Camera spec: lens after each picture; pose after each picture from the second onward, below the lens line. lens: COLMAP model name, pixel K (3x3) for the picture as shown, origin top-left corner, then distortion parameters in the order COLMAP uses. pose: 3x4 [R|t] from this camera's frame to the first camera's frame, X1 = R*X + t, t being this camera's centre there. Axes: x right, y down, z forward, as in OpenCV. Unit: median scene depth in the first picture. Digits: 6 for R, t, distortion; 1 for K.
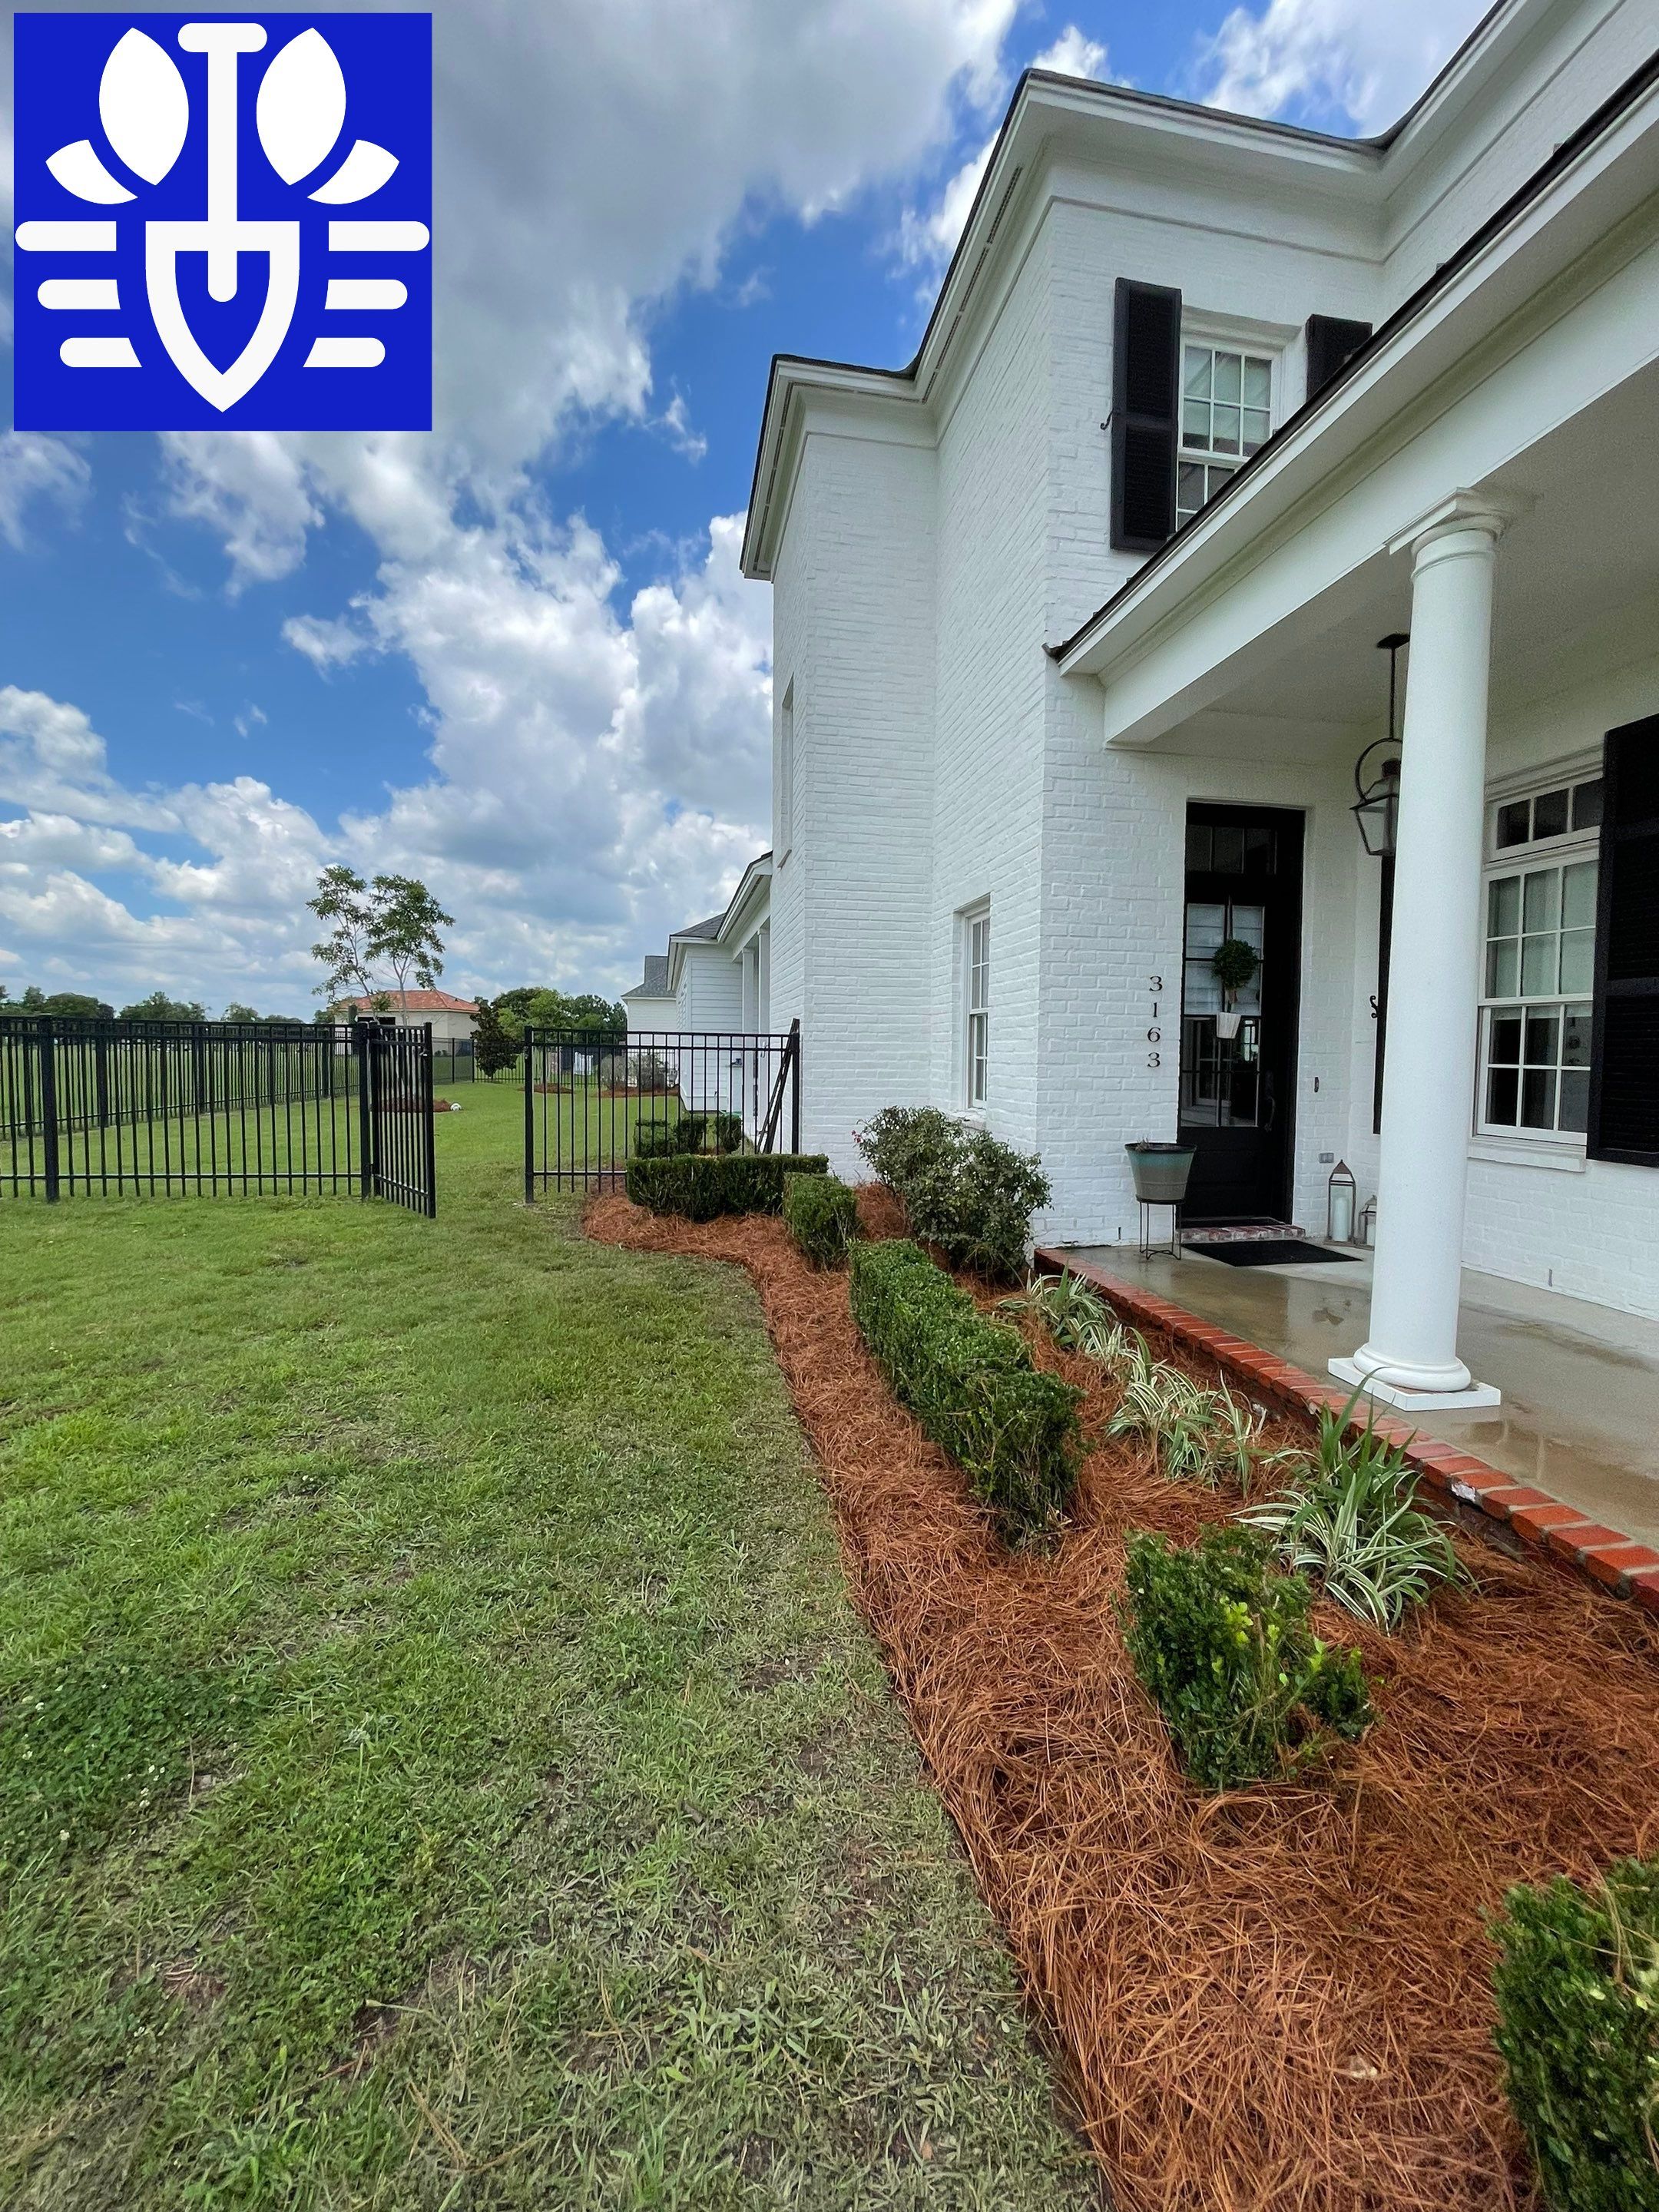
lens RADIAL K [[880.7, 0, 829.5], [0, 880.7, 1106.0], [0, 0, 1]] dist [-0.013771, 0.006348]
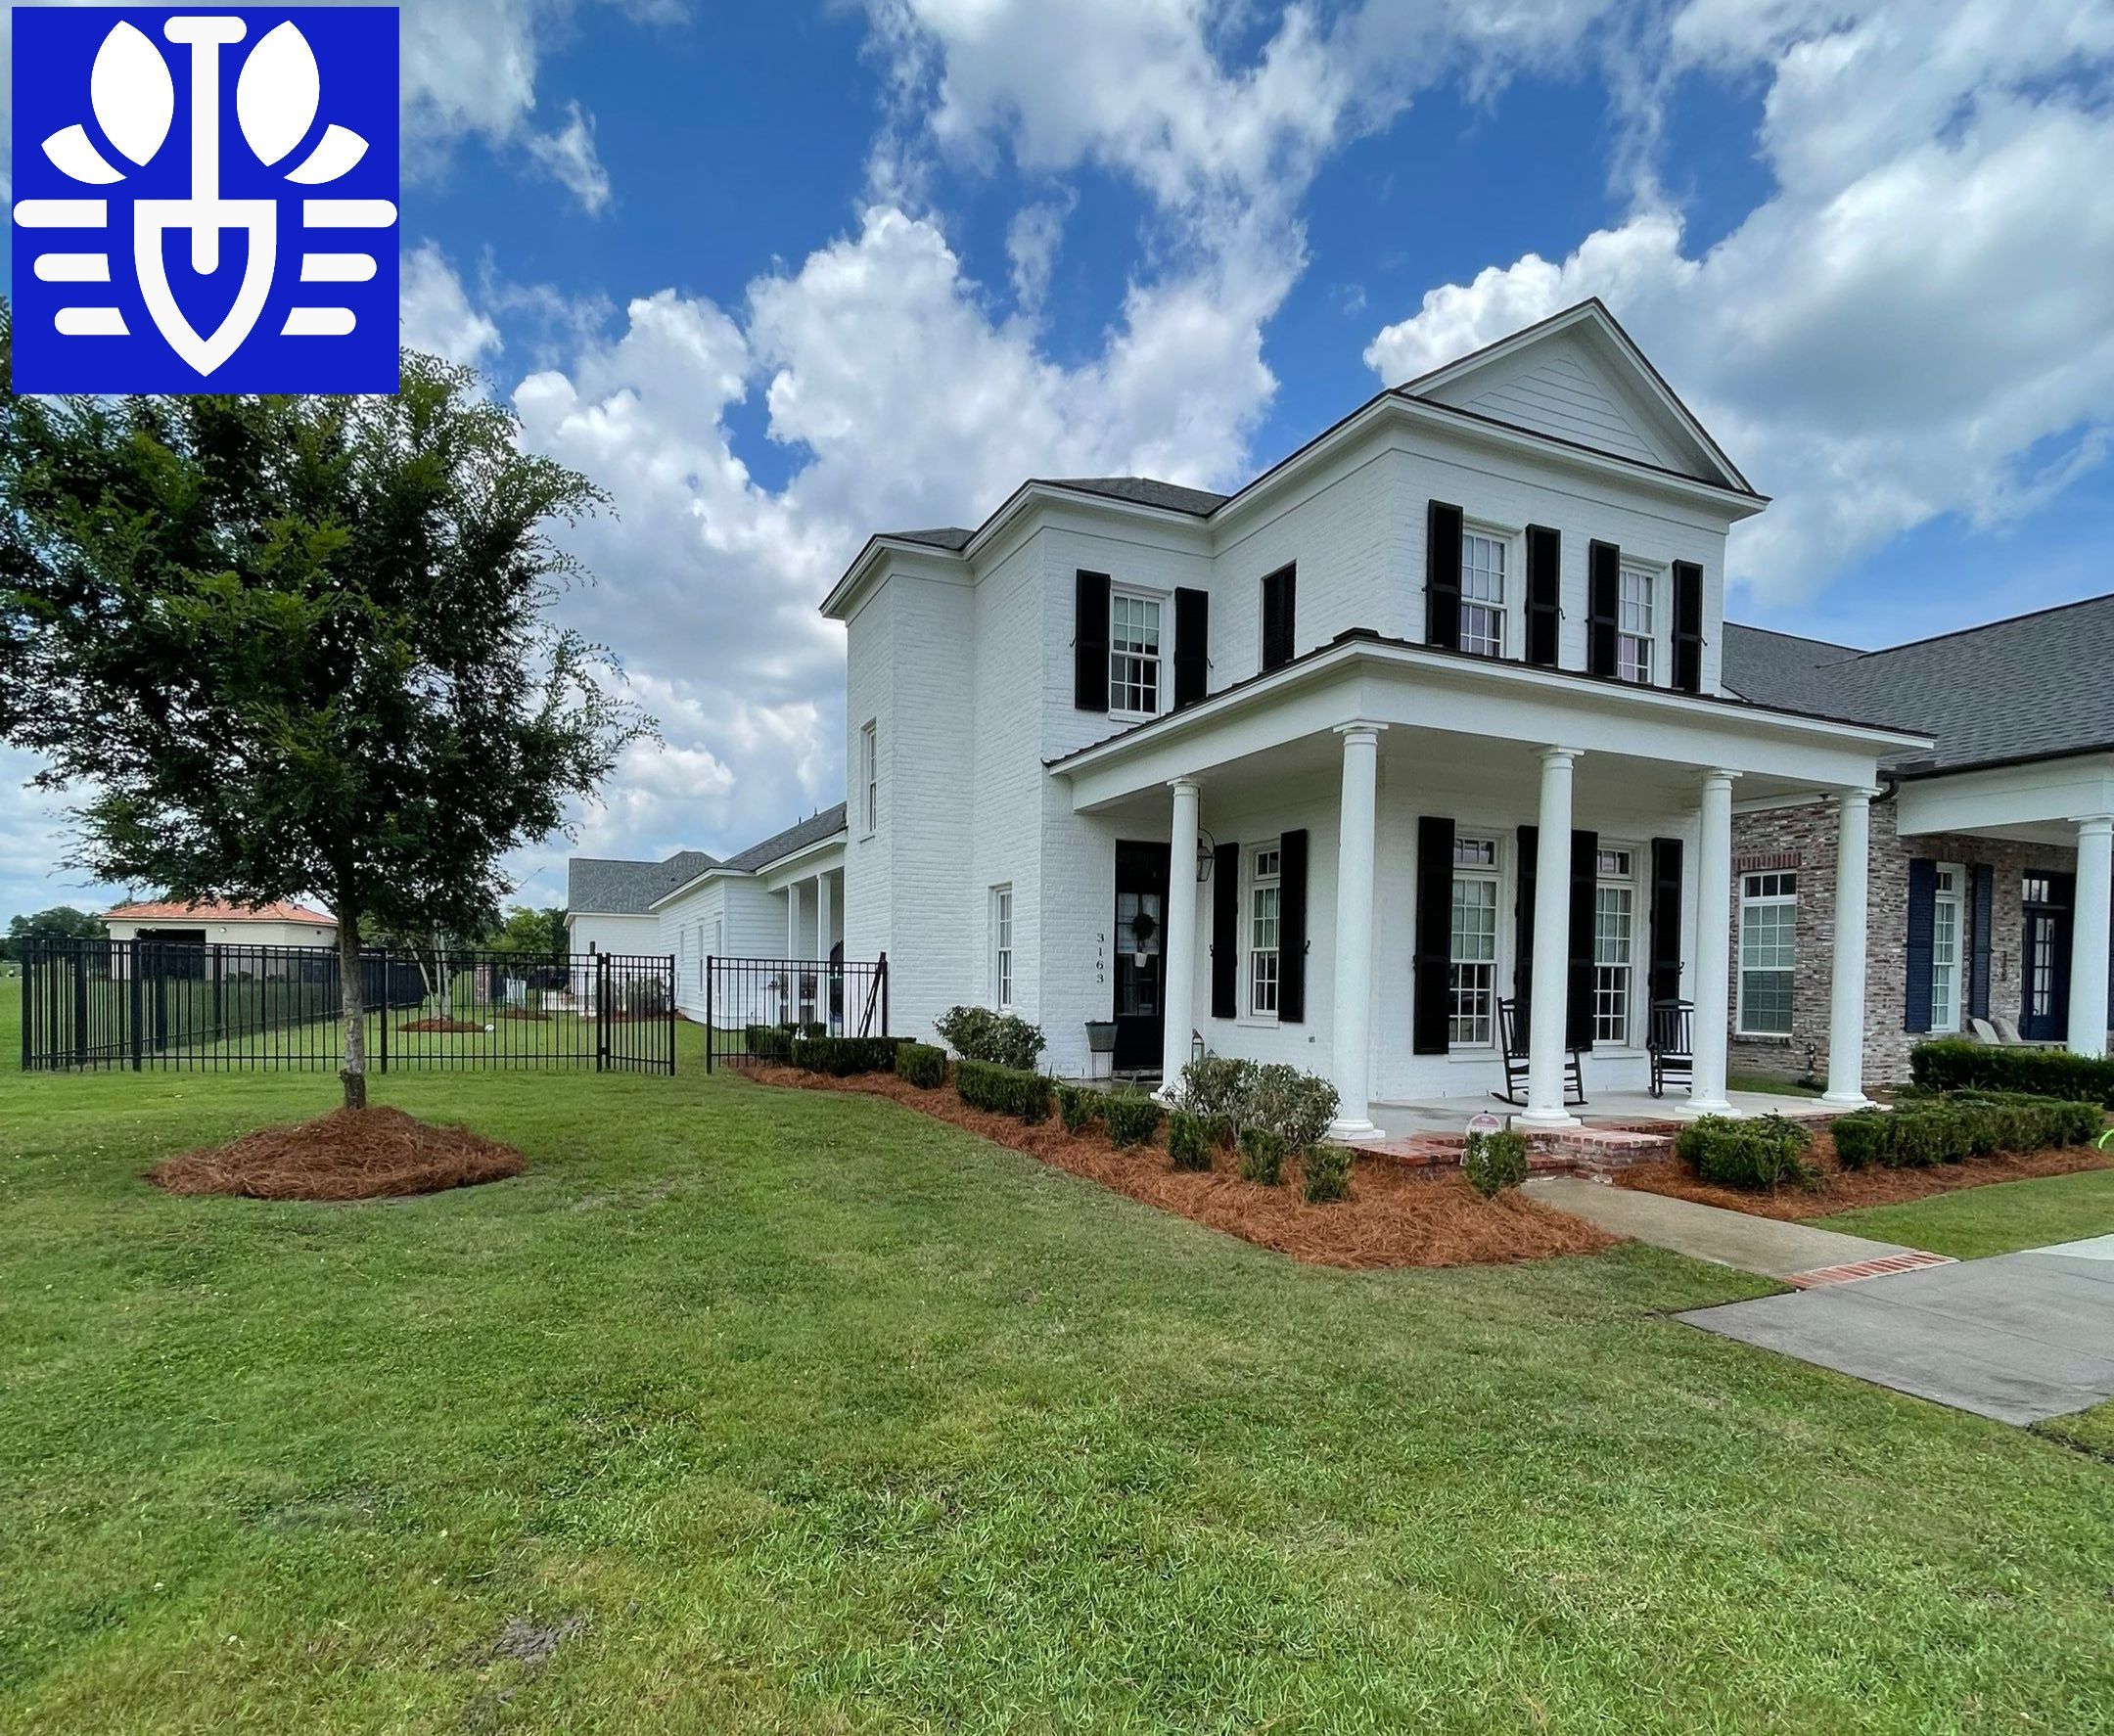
lens RADIAL K [[1133.8, 0, 1057.0], [0, 1133.8, 868.0], [0, 0, 1]] dist [-0.002839, -0.000376]
pose [[0.969553, 0.026118, 0.243484, -0.276757], [0.012250, 0.987878, -0.154748, 0.078003], [-0.244574, 0.153019, 0.957480, -1.169252]]
